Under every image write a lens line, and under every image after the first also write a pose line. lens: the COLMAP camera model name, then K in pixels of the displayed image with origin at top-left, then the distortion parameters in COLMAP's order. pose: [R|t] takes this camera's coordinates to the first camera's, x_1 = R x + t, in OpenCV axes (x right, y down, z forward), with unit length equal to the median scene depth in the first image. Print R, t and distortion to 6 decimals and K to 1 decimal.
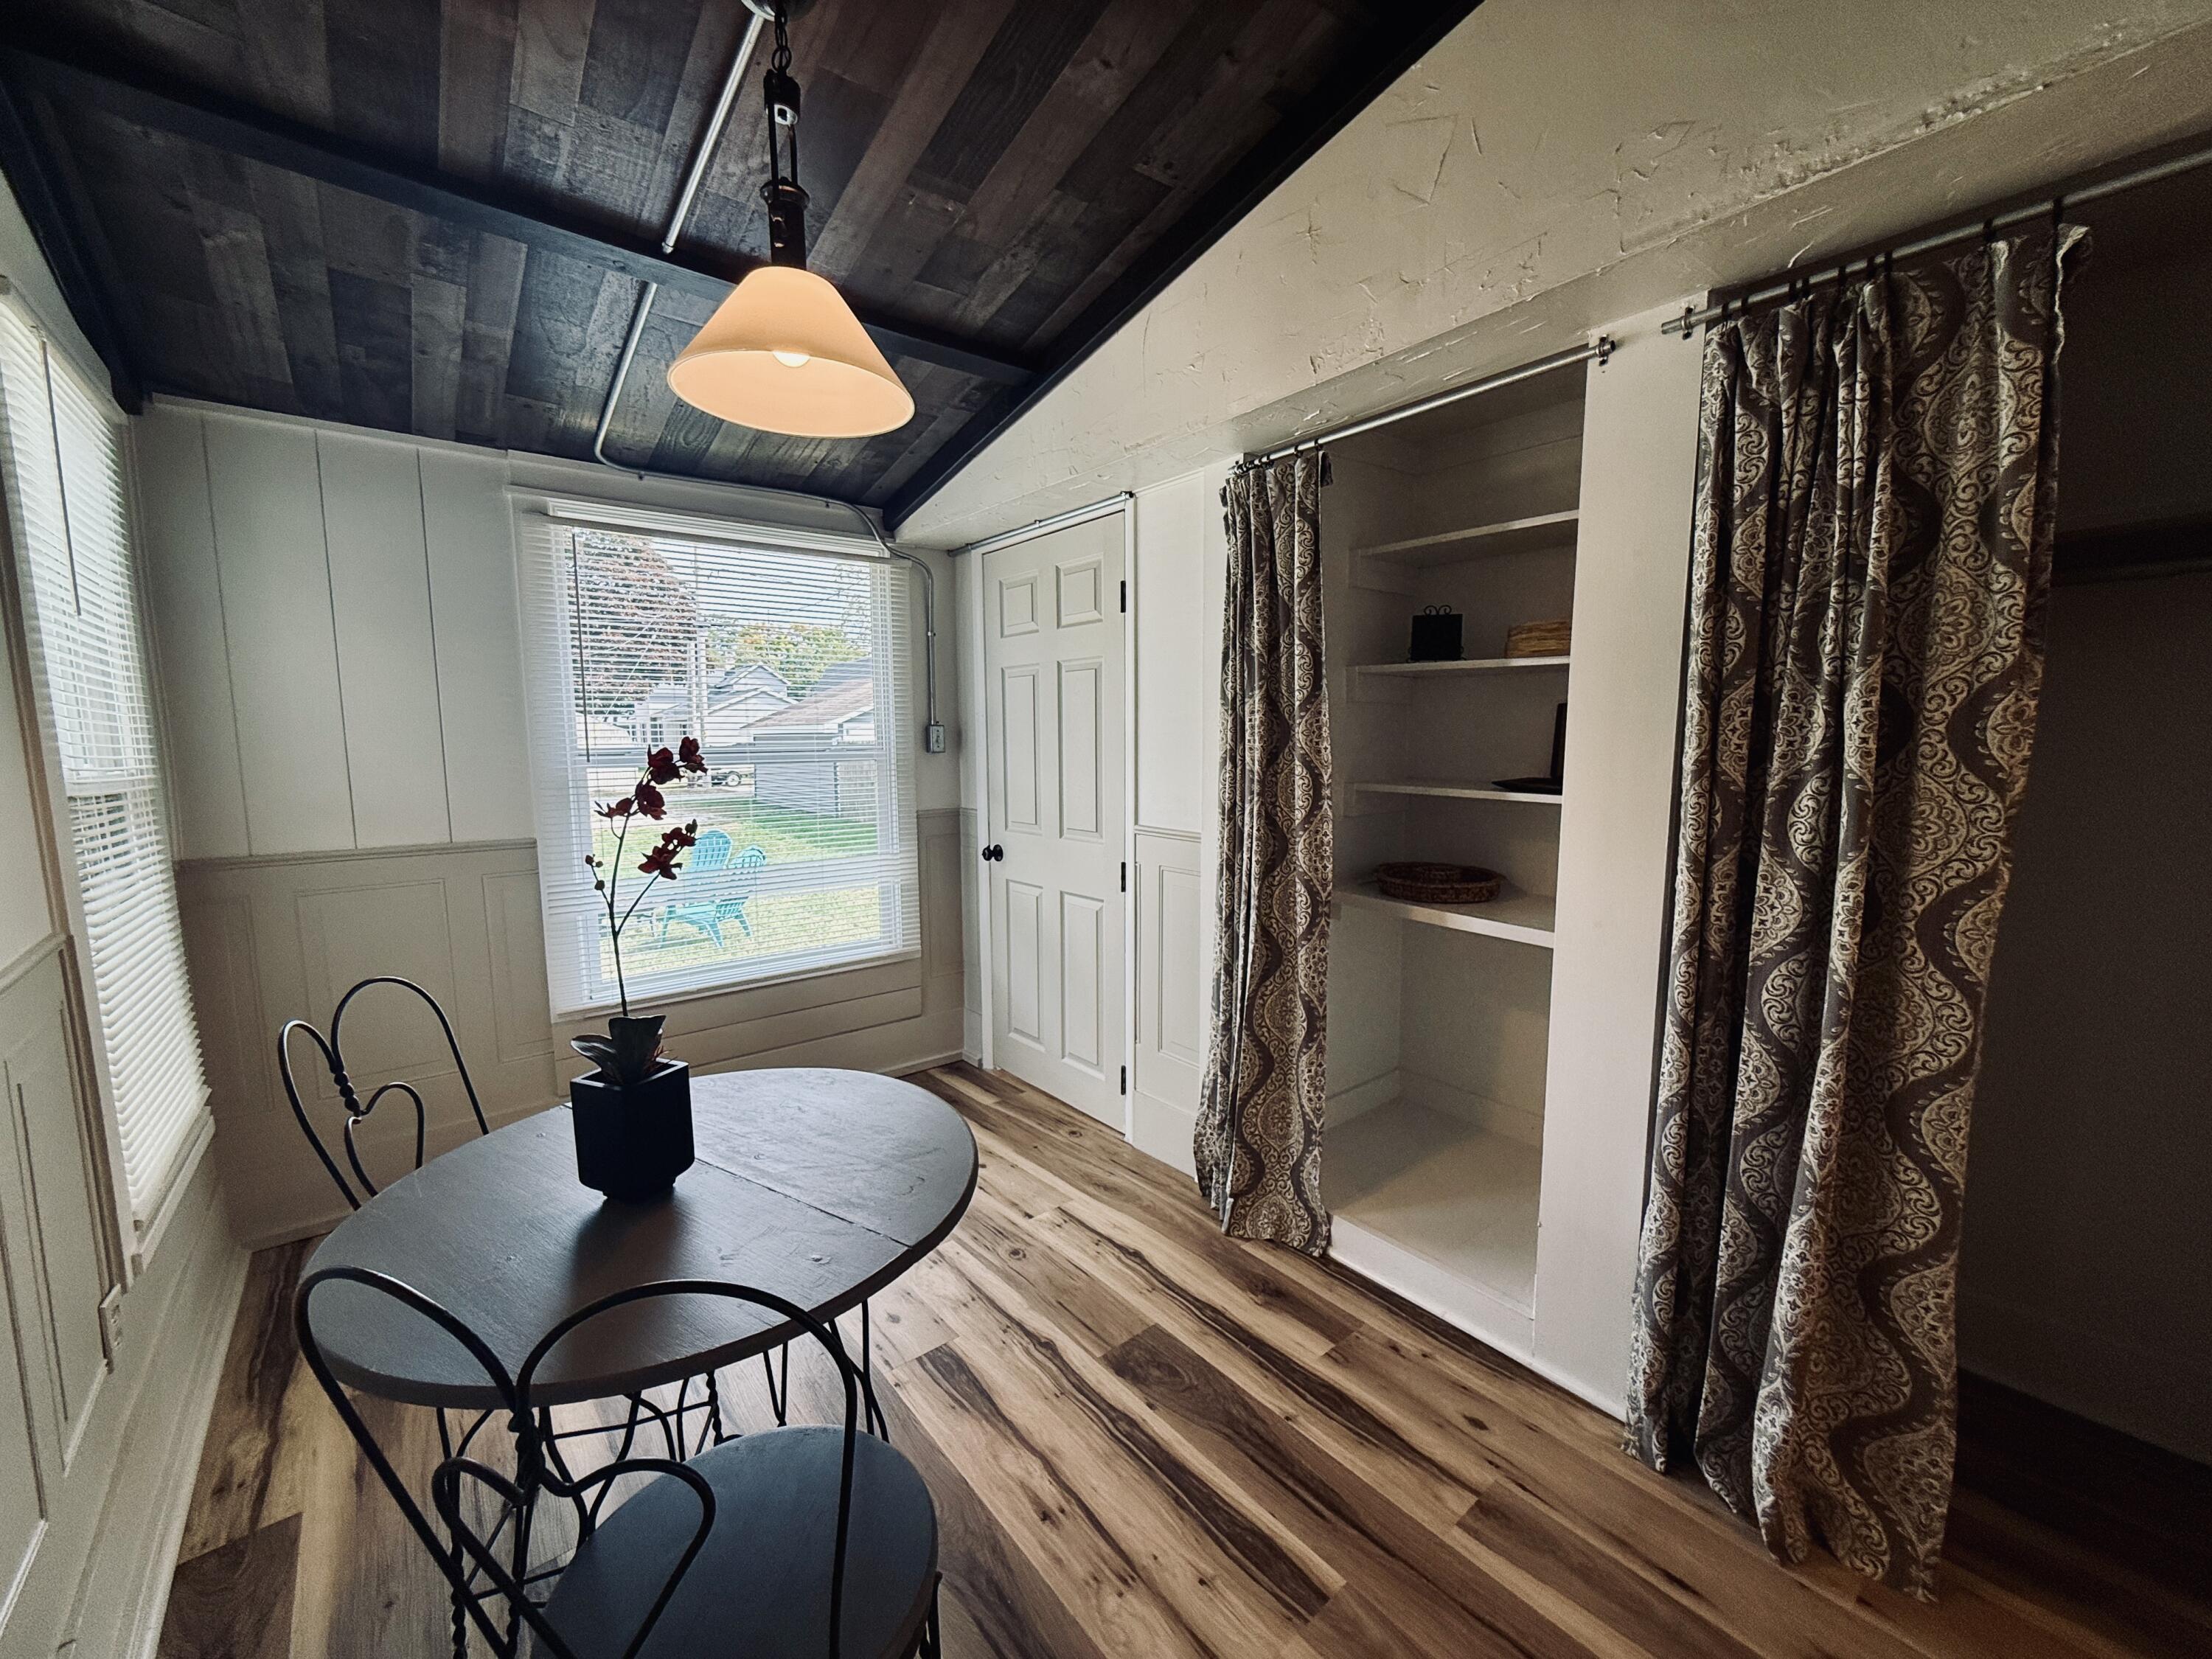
lens RADIAL K [[876.5, 0, 1108.8], [0, 876.5, 826.3], [0, 0, 1]] dist [0.000792, -0.000897]
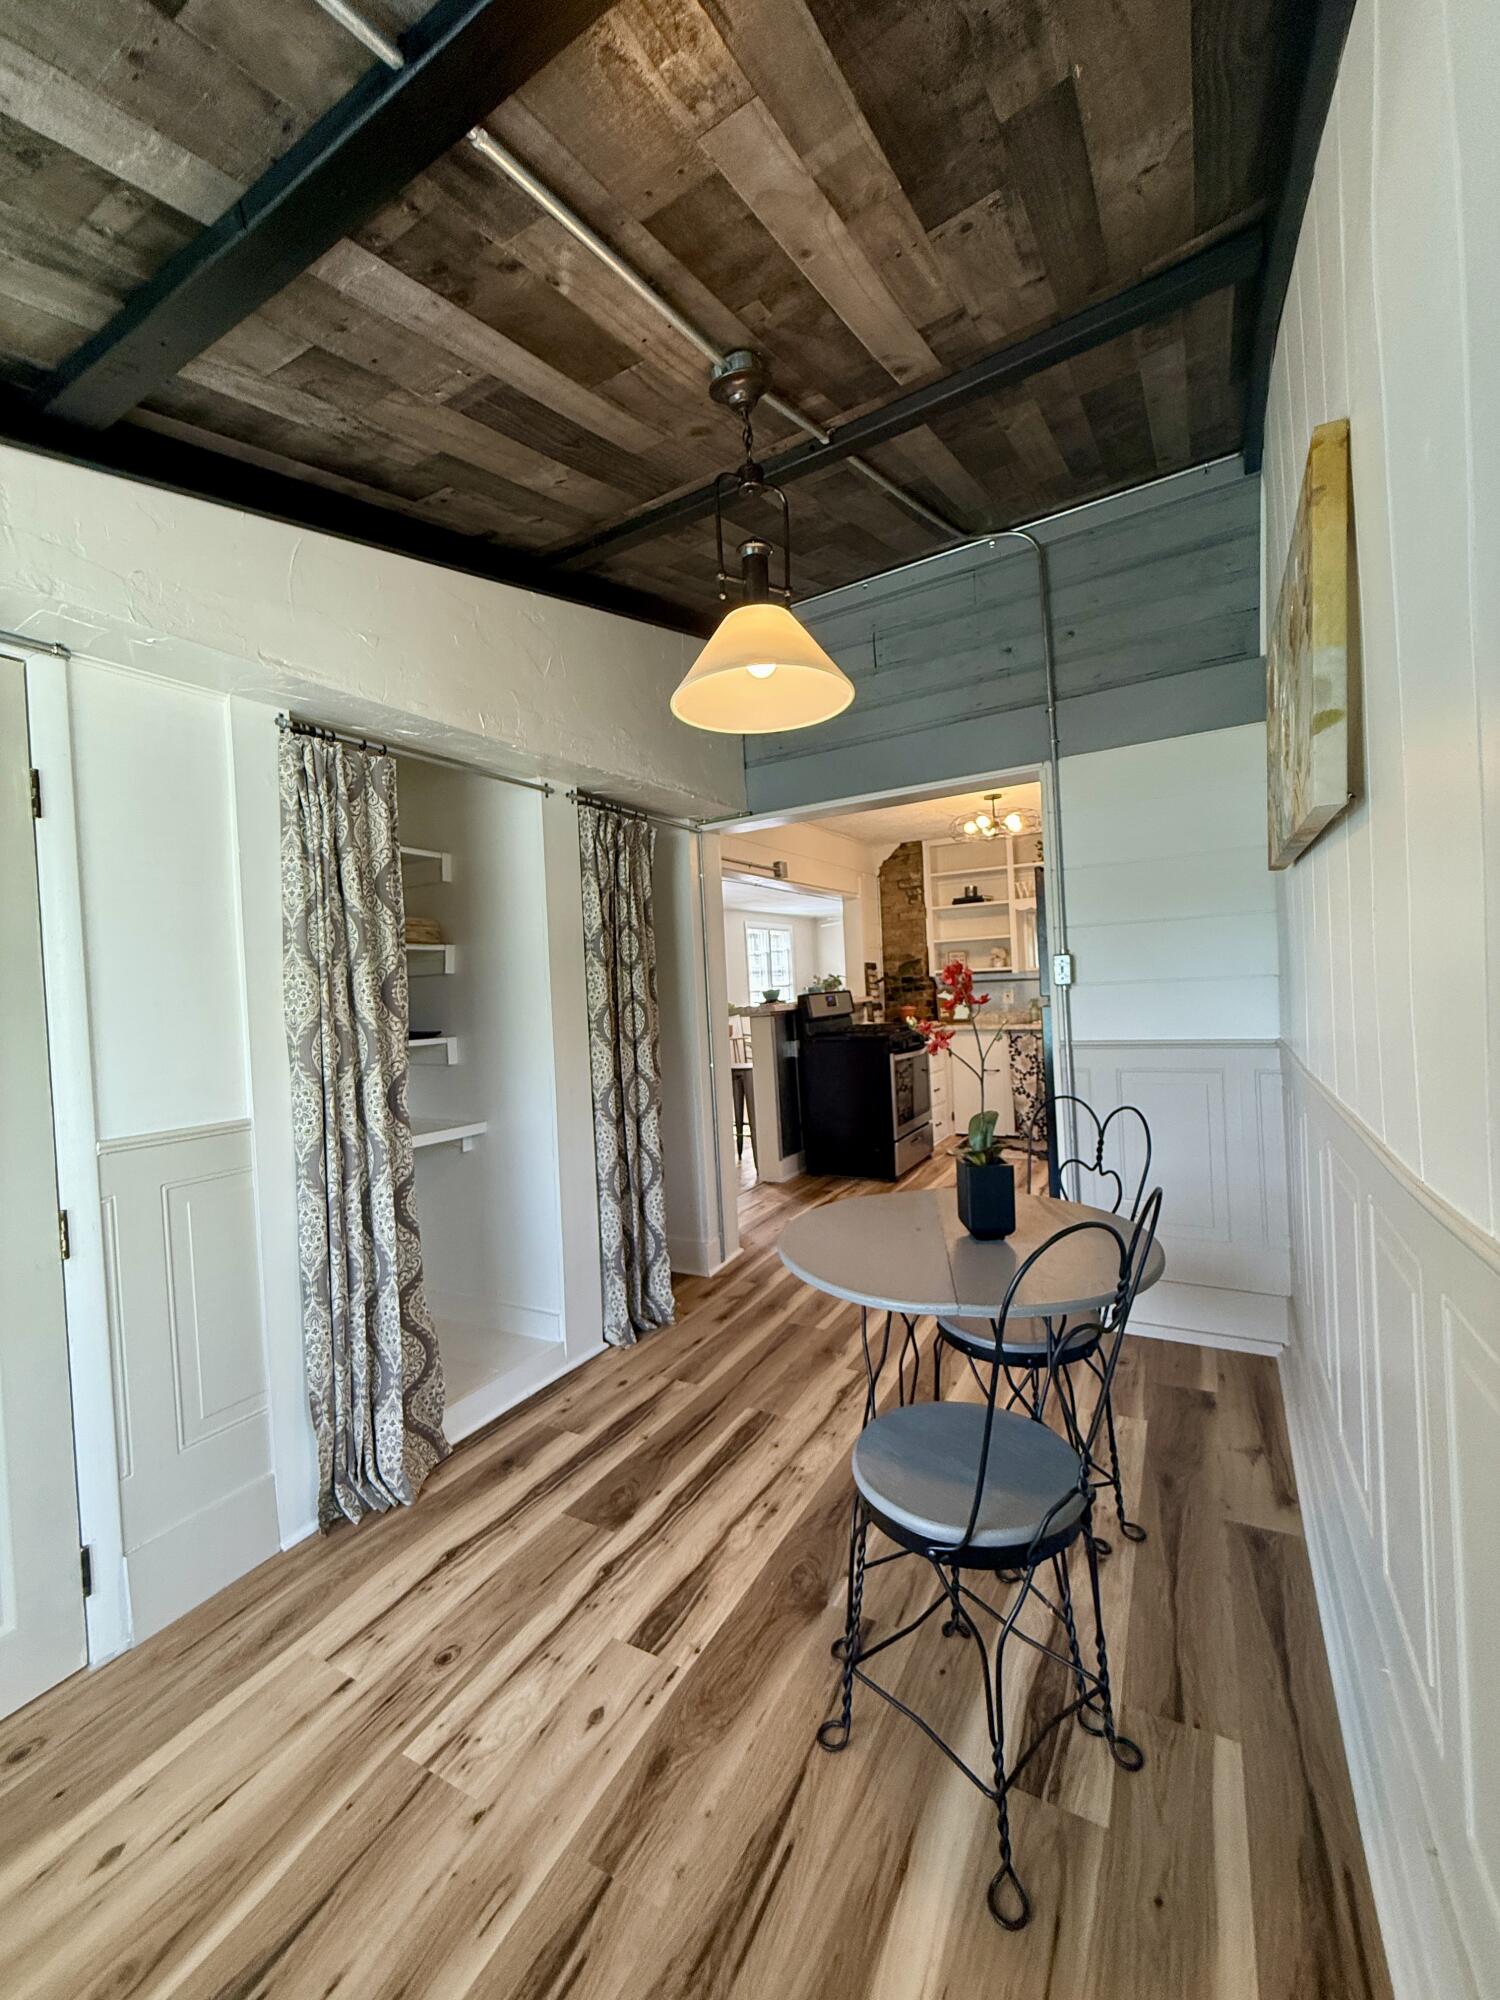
lens RADIAL K [[792.5, 0, 753.0], [0, 792.5, 985.4], [0, 0, 1]] dist [0.000792, -0.000897]
pose [[-0.364013, 0.026690, 0.931011, -1.057665], [0.149596, 0.988287, 0.030159, -0.092943], [-0.919302, 0.150254, -0.363742, 1.119648]]
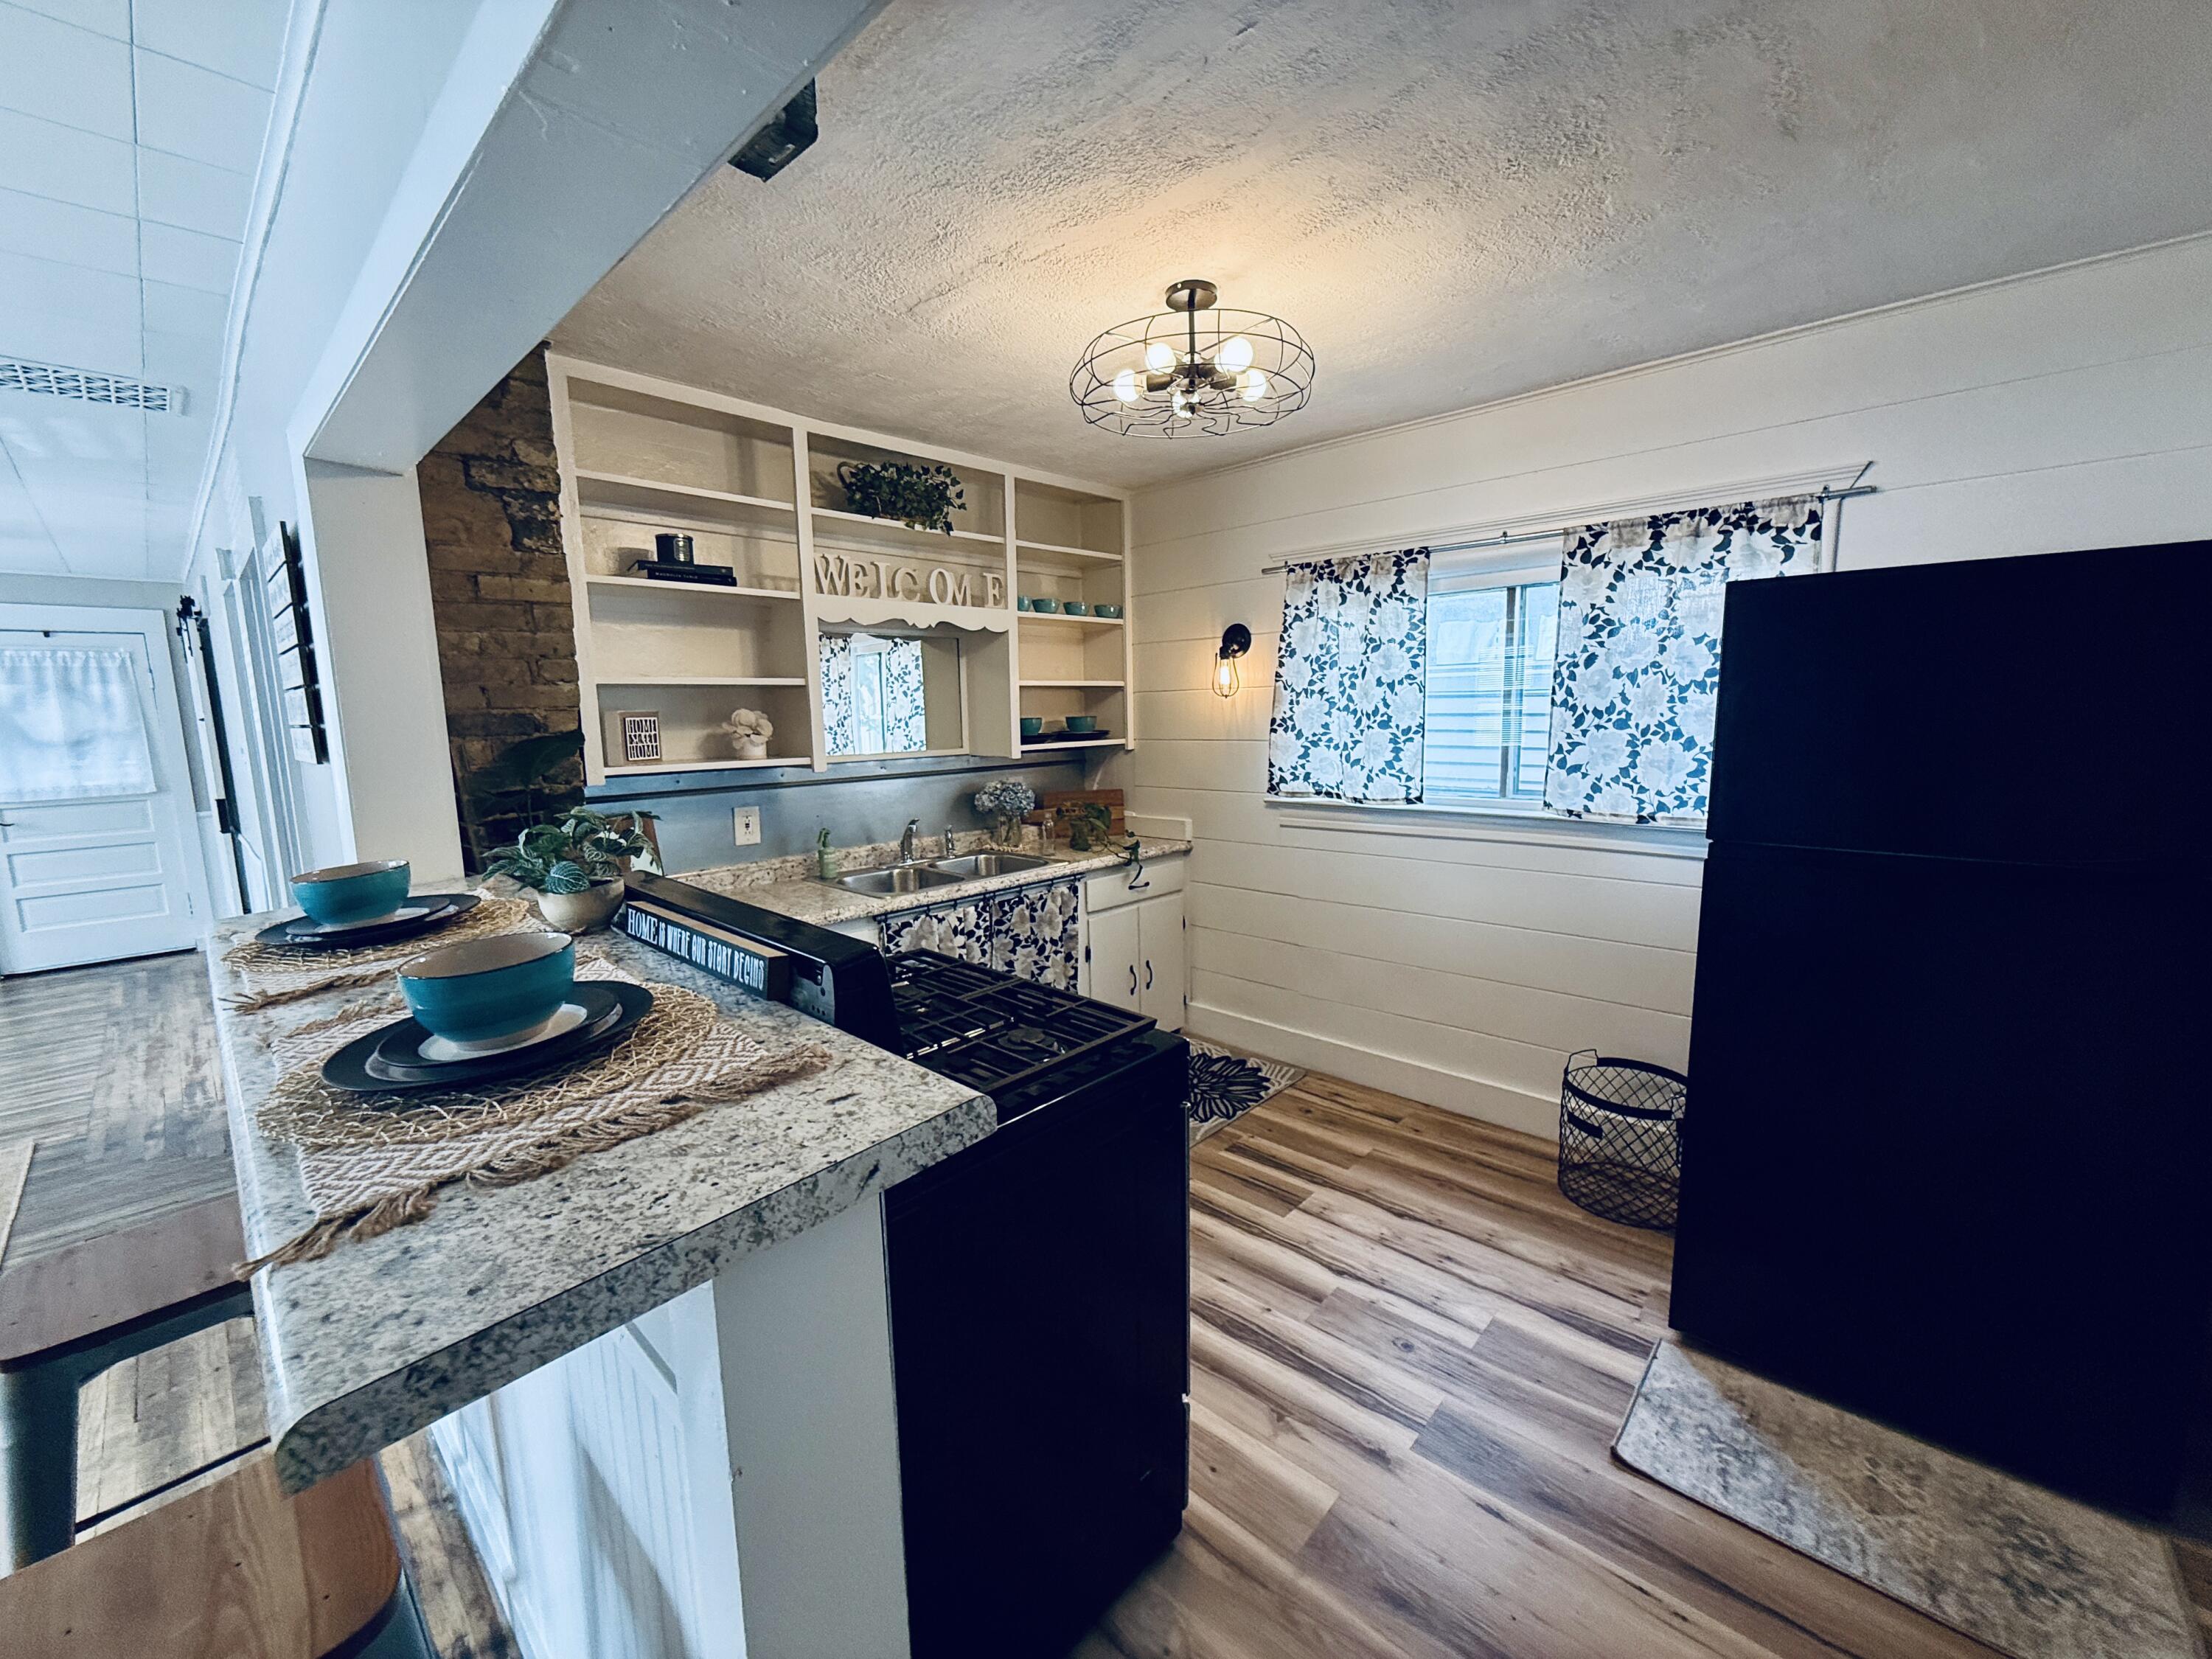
lens RADIAL K [[876.5, 0, 1101.1], [0, 876.5, 827.1], [0, 0, 1]] dist [0.000792, -0.000897]
pose [[-0.989720, 0.043695, -0.136178, 1.575449], [0.010152, 0.971247, 0.237859, -0.152907], [0.142655, 0.234032, -0.961706, 0.415104]]
